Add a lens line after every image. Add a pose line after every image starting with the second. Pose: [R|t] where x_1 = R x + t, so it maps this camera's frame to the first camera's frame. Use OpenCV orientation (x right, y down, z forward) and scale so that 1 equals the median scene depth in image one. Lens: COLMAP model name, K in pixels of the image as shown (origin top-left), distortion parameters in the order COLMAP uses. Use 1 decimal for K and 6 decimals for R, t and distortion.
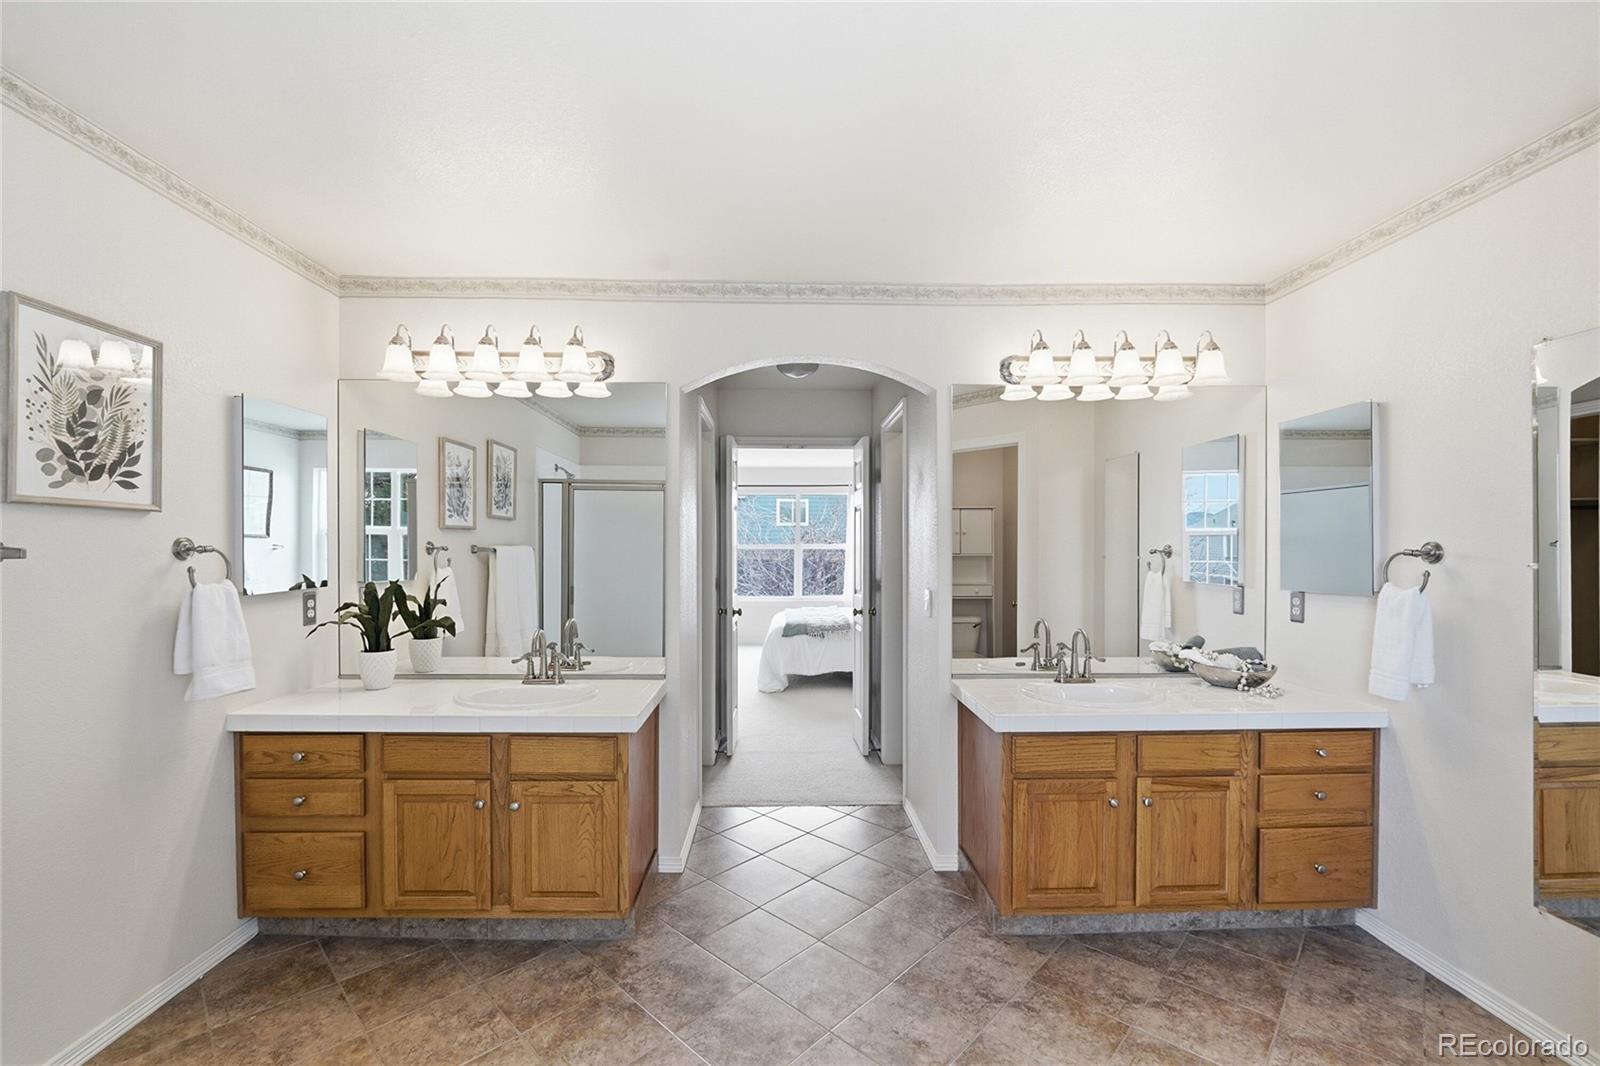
lens RADIAL K [[649.2, 0, 796.1], [0, 649.2, 542.5], [0, 0, 1]] dist [-0.006323, -0.000987]
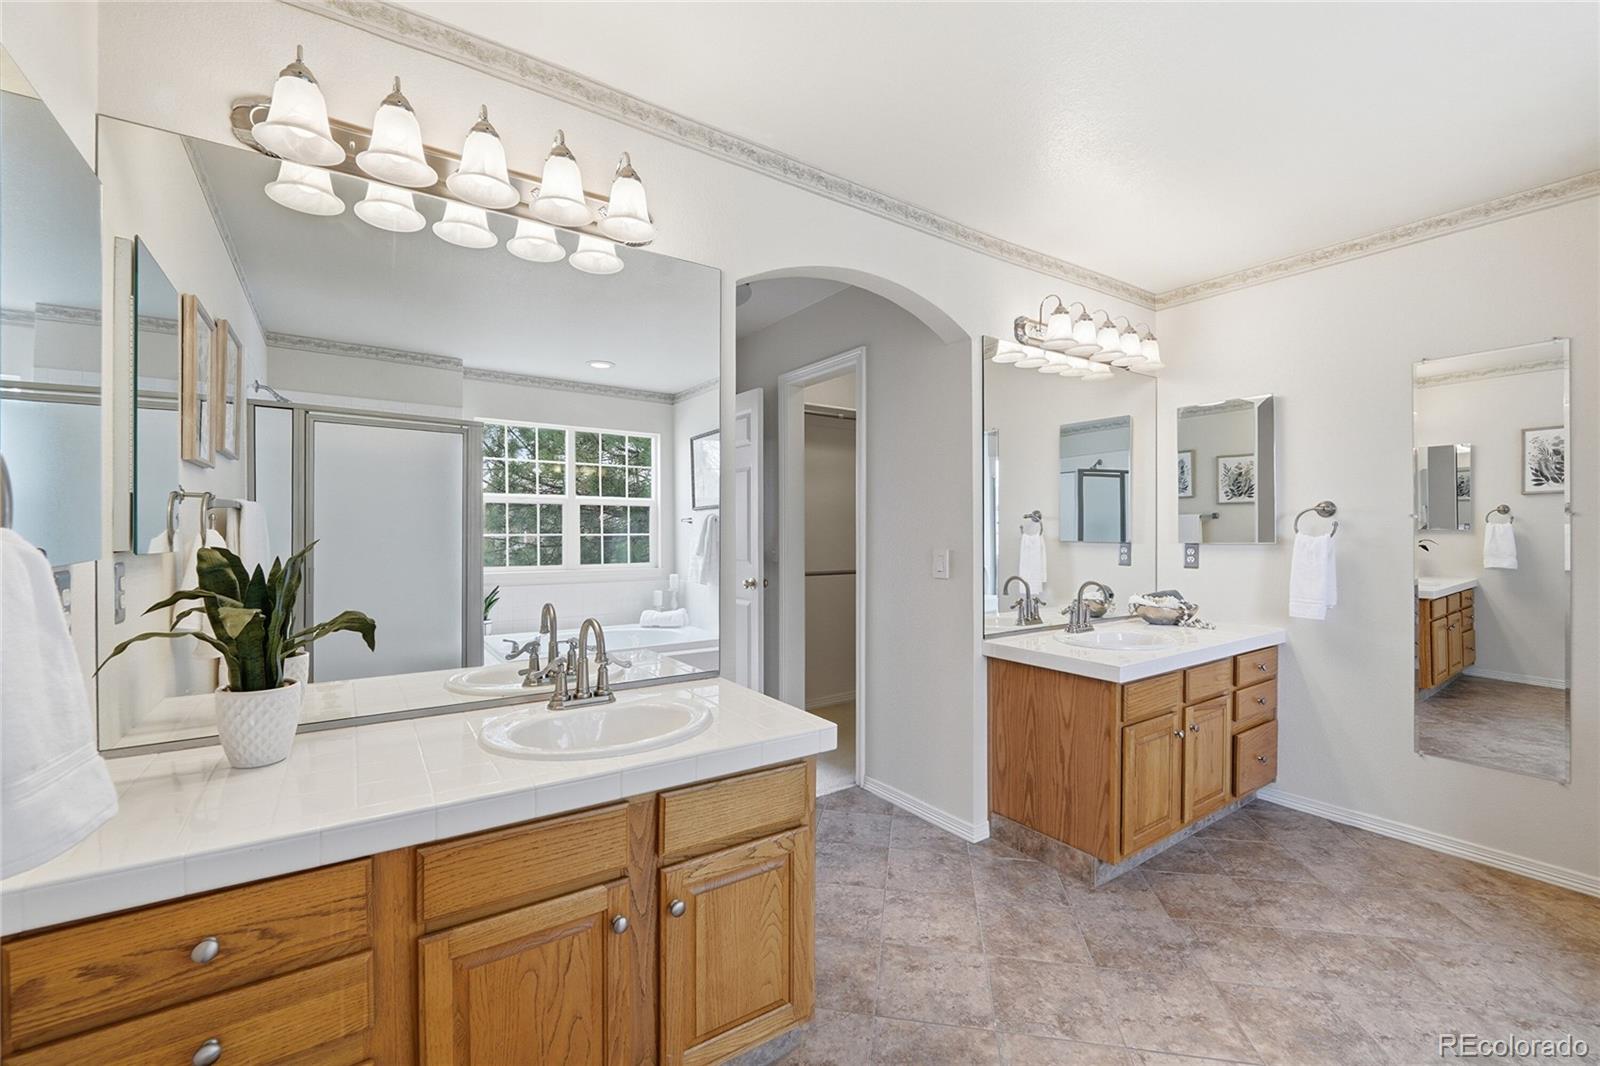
lens RADIAL K [[649.2, 0, 834.1], [0, 649.2, 521.7], [0, 0, 1]] dist [-0.006323, -0.000987]
pose [[0.844838, 0.003241, 0.535012, -0.481918], [-0.003894, 0.999992, 0.000092, 0.036392], [-0.535007, -0.002161, 0.844845, 0.315224]]
